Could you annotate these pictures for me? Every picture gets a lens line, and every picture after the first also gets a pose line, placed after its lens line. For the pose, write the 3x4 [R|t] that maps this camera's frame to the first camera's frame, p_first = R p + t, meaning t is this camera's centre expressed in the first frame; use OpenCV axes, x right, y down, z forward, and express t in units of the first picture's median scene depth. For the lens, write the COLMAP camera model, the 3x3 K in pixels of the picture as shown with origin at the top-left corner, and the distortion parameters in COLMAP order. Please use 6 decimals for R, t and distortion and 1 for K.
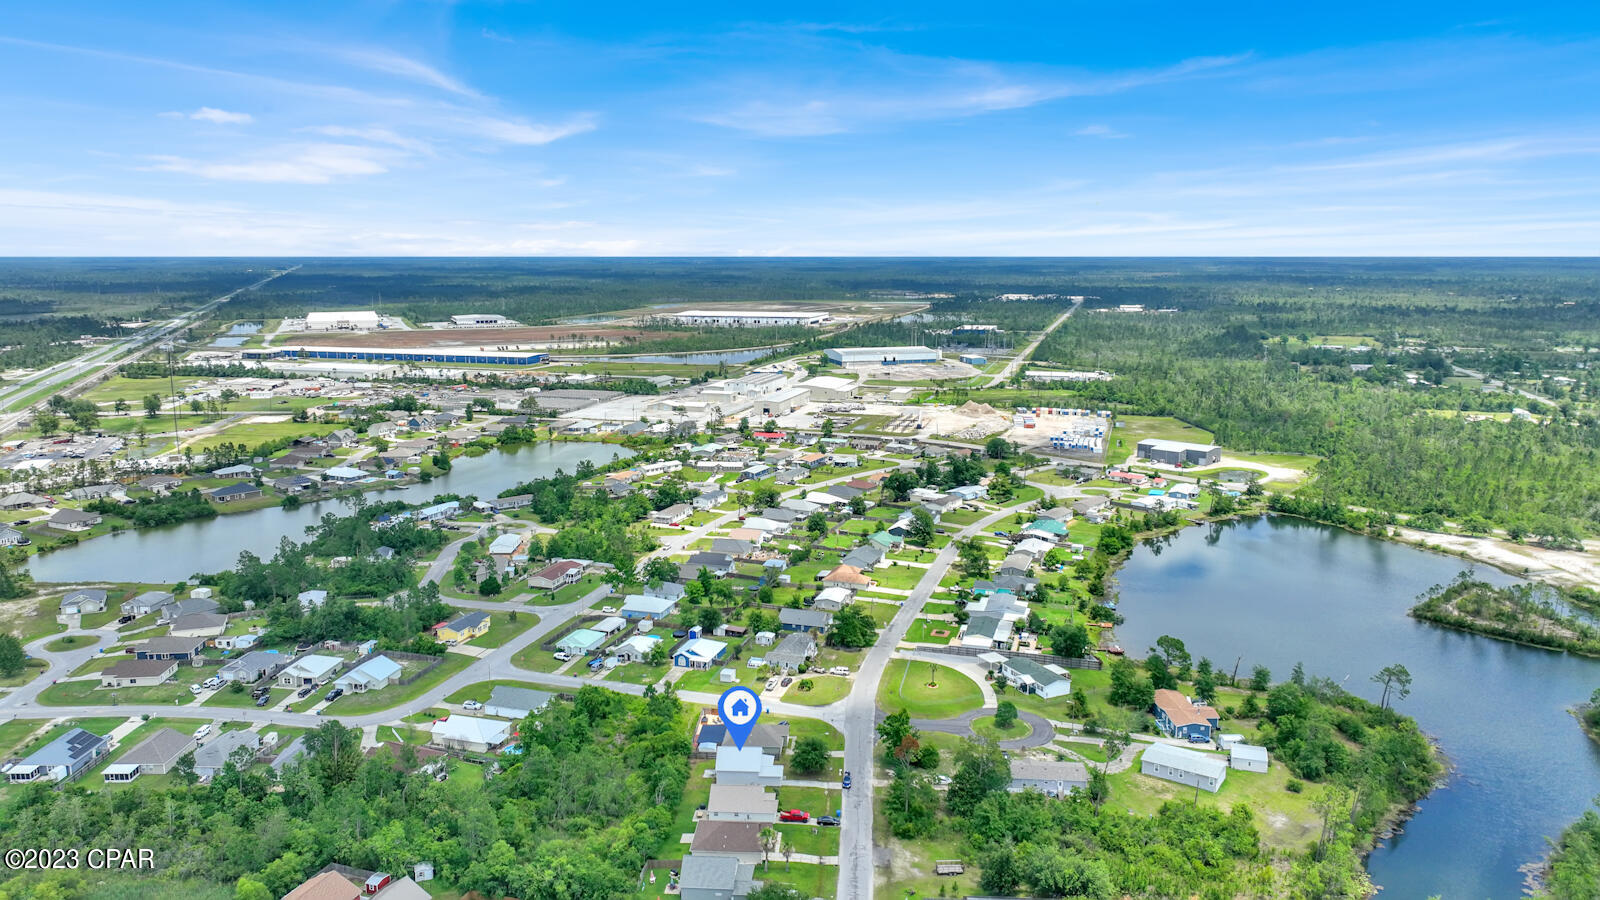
lens RADIAL K [[1118.5, 0, 800.0], [0, 1118.5, 450.0], [0, 0, 1]] dist [0.000020, 0.008929]
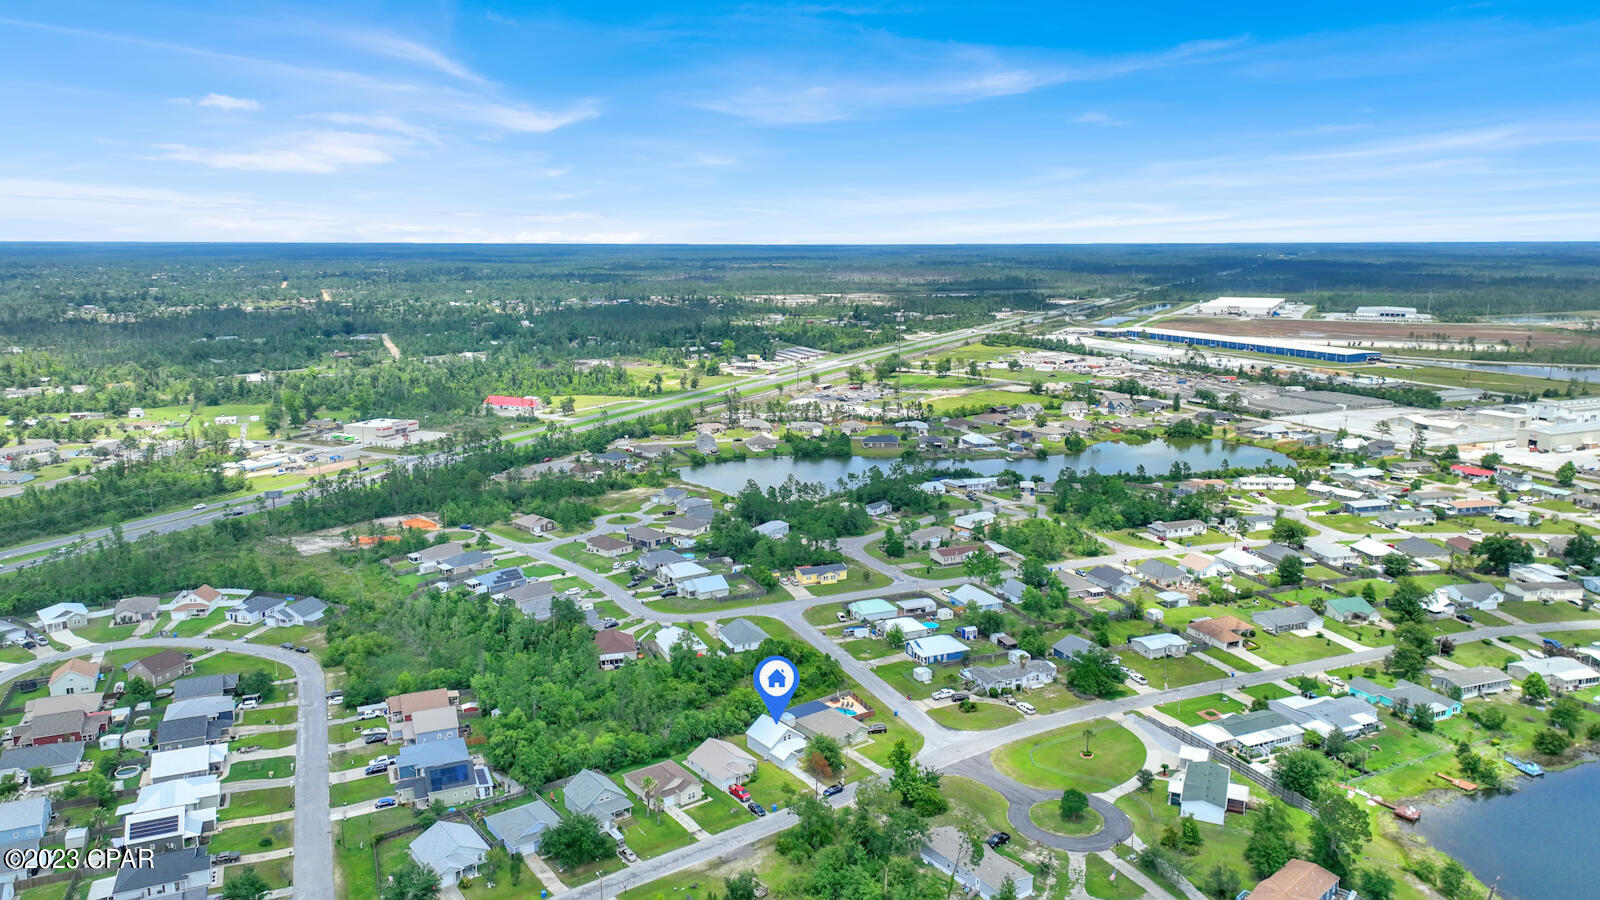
lens RADIAL K [[1118.5, 0, 800.0], [0, 1118.5, 450.0], [0, 0, 1]] dist [0.000020, 0.008929]
pose [[0.662210, 0.142834, -0.735579, 0.163308], [-0.133951, 0.988417, 0.071340, -0.013804], [0.737249, 0.051290, 0.673672, 0.079830]]
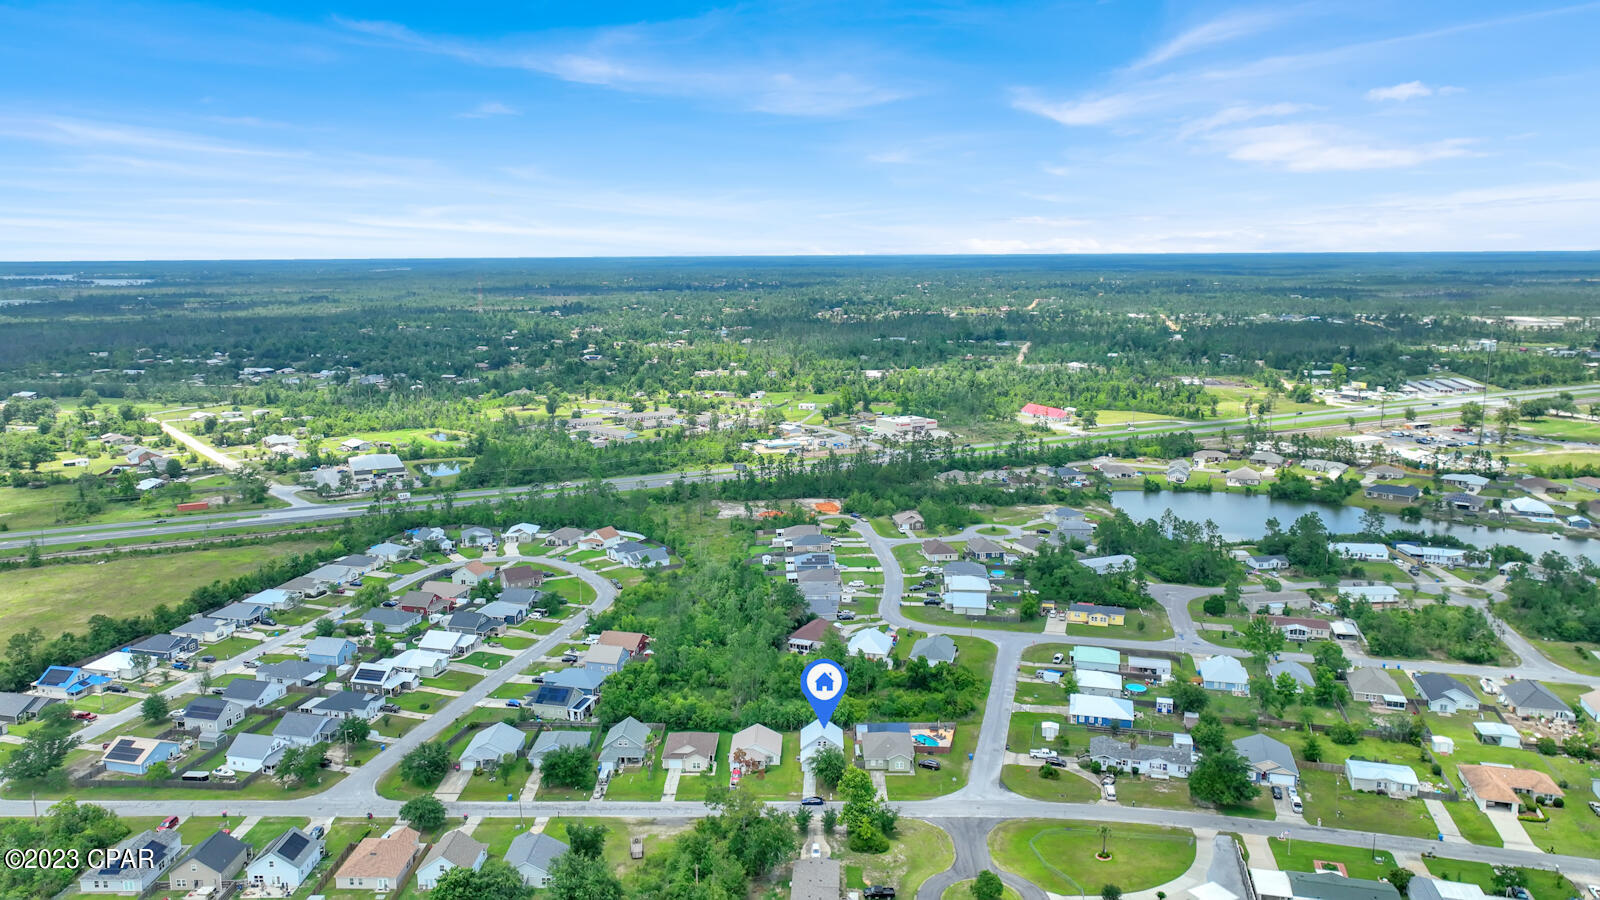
lens RADIAL K [[1118.5, 0, 800.0], [0, 1118.5, 450.0], [0, 0, 1]] dist [0.000020, 0.008929]
pose [[0.060390, 0.177107, -0.982337, 0.225149], [-0.170483, 0.971503, 0.164673, -0.038200], [0.983508, 0.157527, 0.088863, 0.214199]]
